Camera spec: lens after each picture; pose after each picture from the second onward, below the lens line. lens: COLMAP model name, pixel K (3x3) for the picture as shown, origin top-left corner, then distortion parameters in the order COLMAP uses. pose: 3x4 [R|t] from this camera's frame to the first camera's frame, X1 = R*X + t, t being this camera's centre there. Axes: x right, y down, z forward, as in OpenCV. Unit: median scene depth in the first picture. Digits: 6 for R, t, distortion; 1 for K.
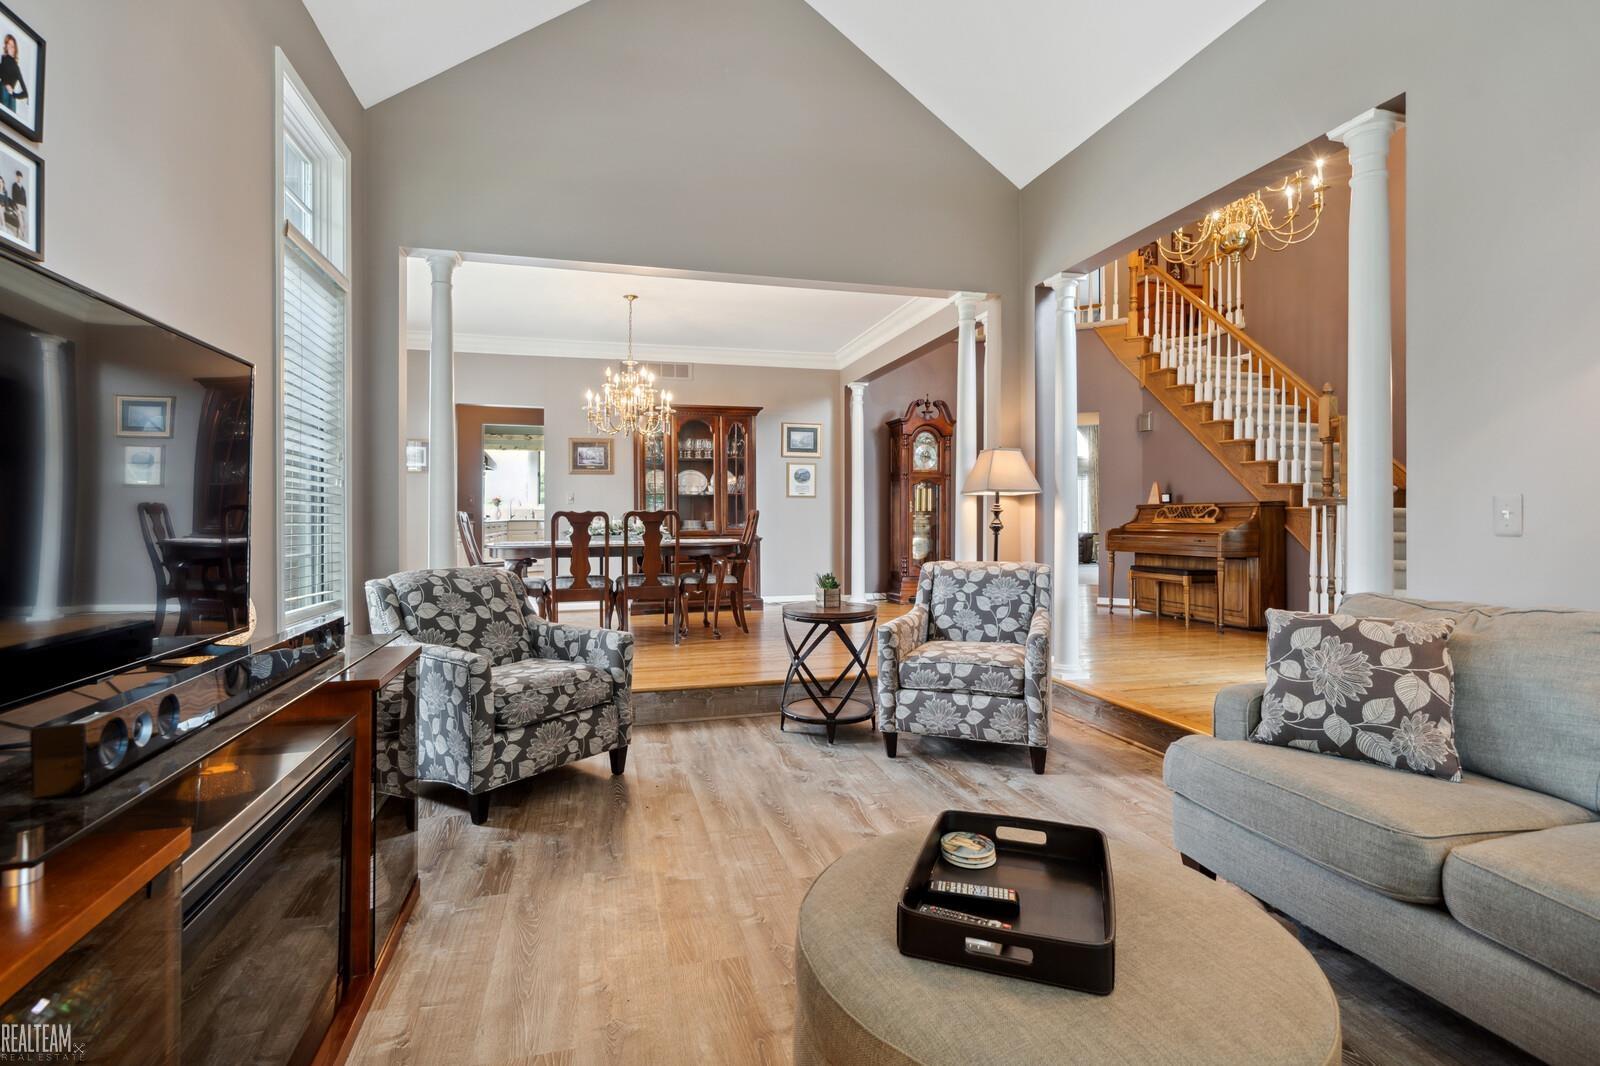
lens RADIAL K [[760.9, 0, 783.9], [0, 760.9, 517.3], [0, 0, 1]] dist [0.001936, 0.000361]
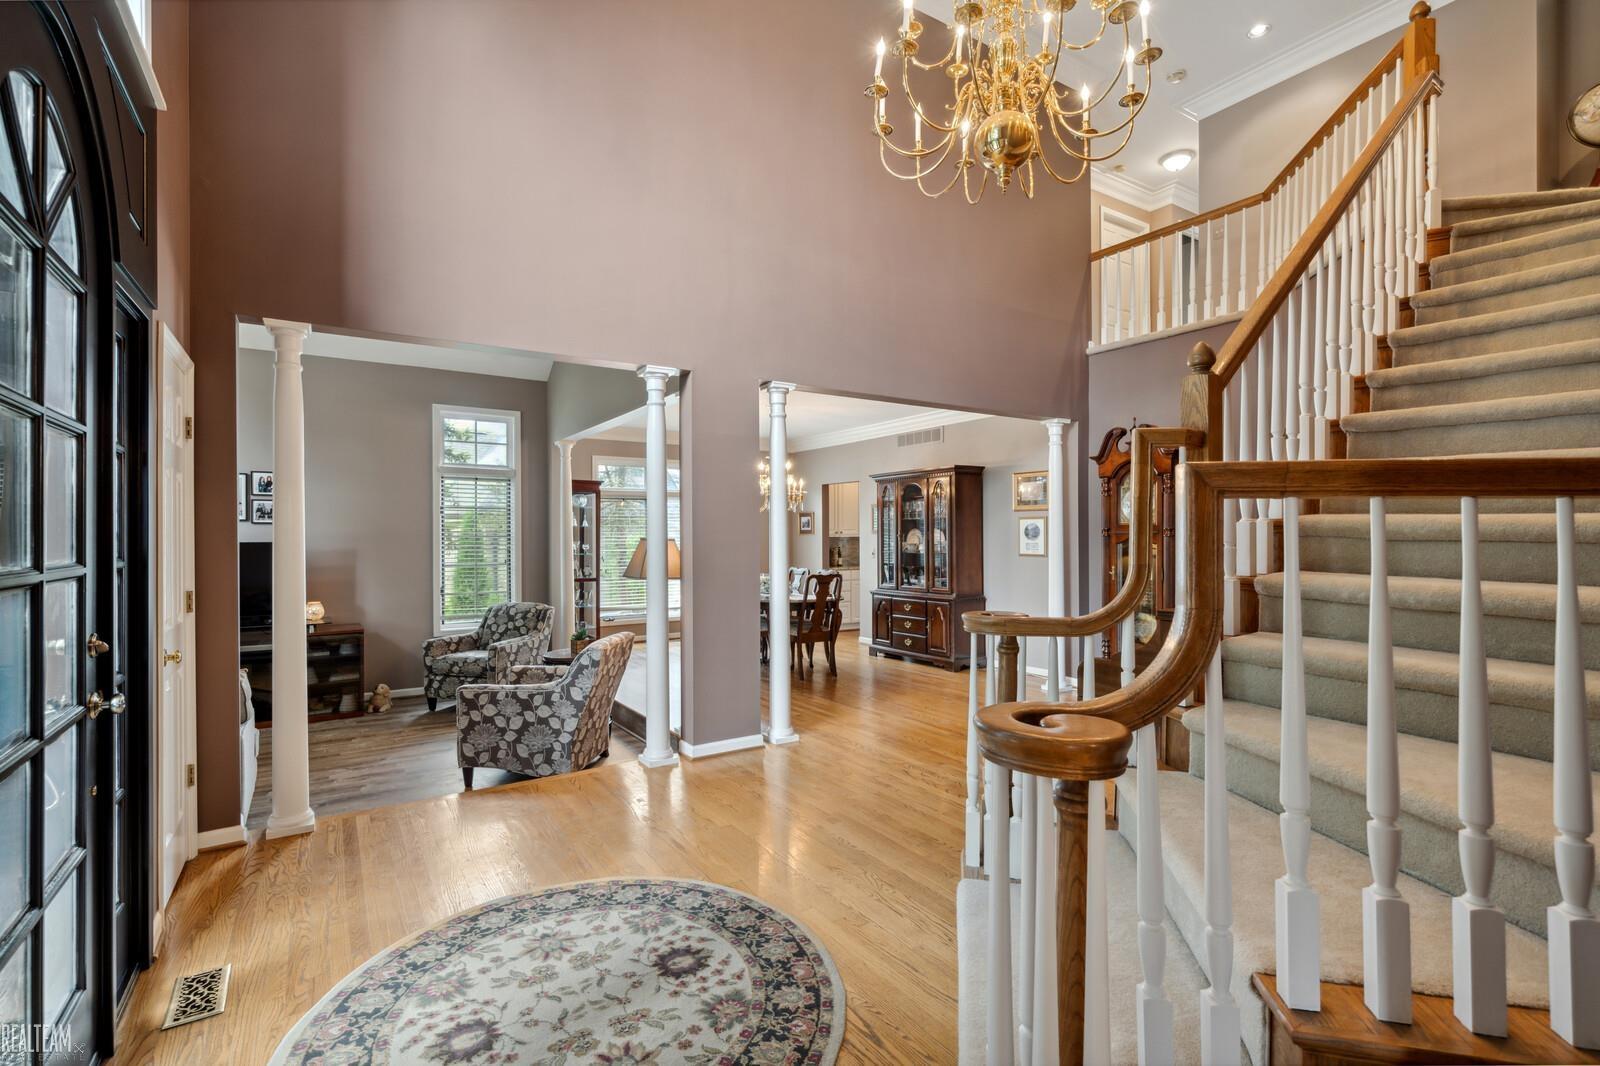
lens RADIAL K [[726.6, 0, 797.0], [0, 726.6, 534.5], [0, 0, 1]] dist [0.000724, -0.000103]
pose [[0.315356, -0.003354, -0.948967, 0.850175], [0.001499, 0.999994, -0.003036, -0.056241], [0.948972, -0.000465, 0.315359, 0.549561]]
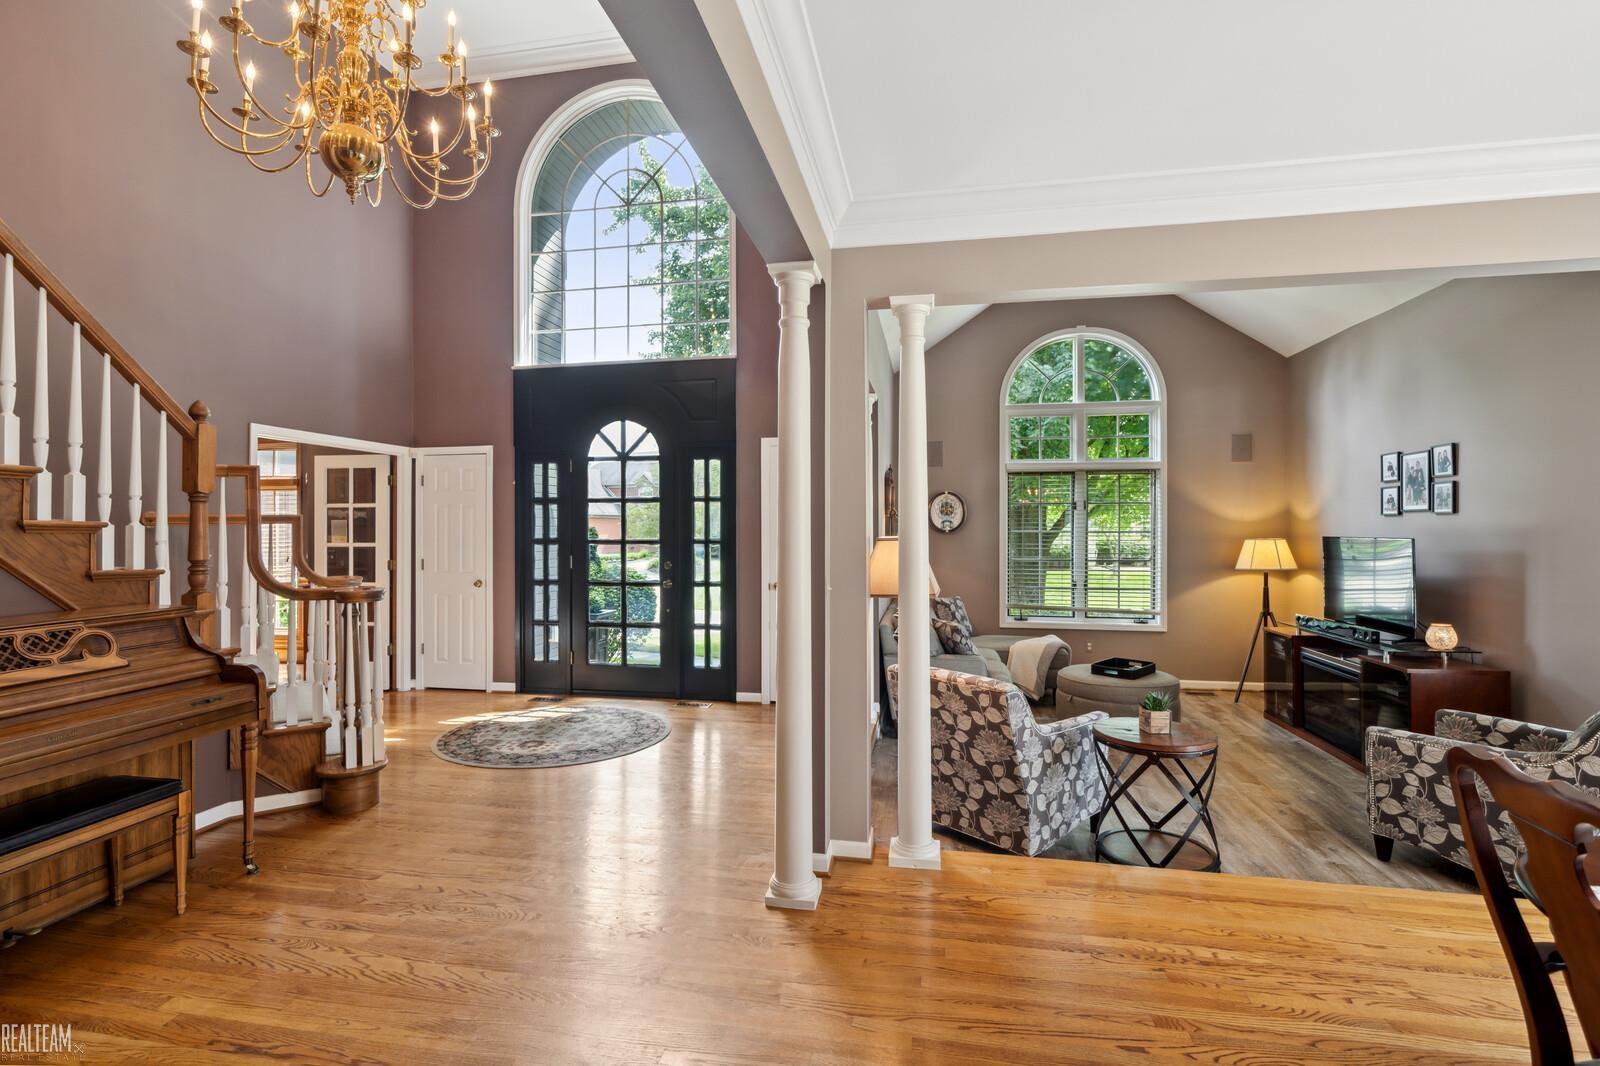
lens RADIAL K [[726.6, 0, 797.0], [0, 726.6, 534.5], [0, 0, 1]] dist [0.000724, -0.000103]
pose [[-0.906005, -0.001400, 0.423265, 0.039083], [0.002214, 0.999965, 0.008047, -0.062662], [-0.423261, 0.008228, -0.905970, 1.090996]]
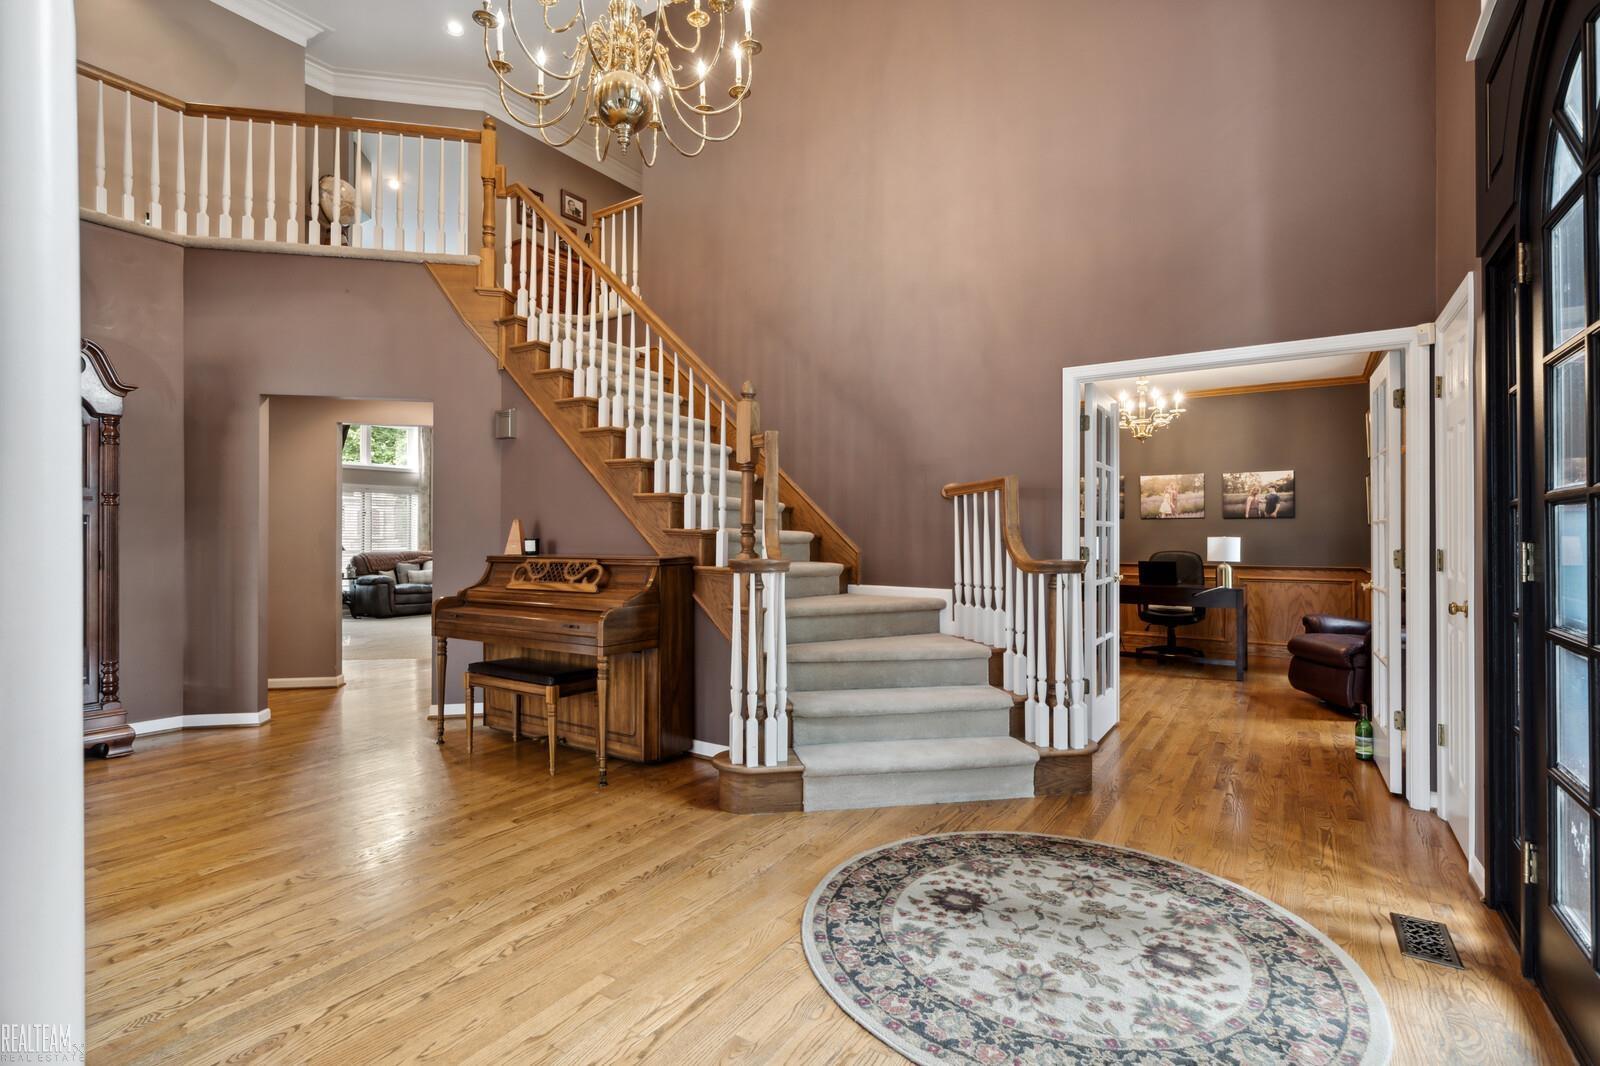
lens RADIAL K [[760.9, 0, 783.9], [0, 760.9, 517.3], [0, 0, 1]] dist [0.001936, 0.000361]
pose [[0.748404, 0.018384, 0.662988, 0.243765], [0.000533, 0.999599, -0.028319, -0.031317], [-0.663243, 0.021547, 0.748094, 0.395257]]
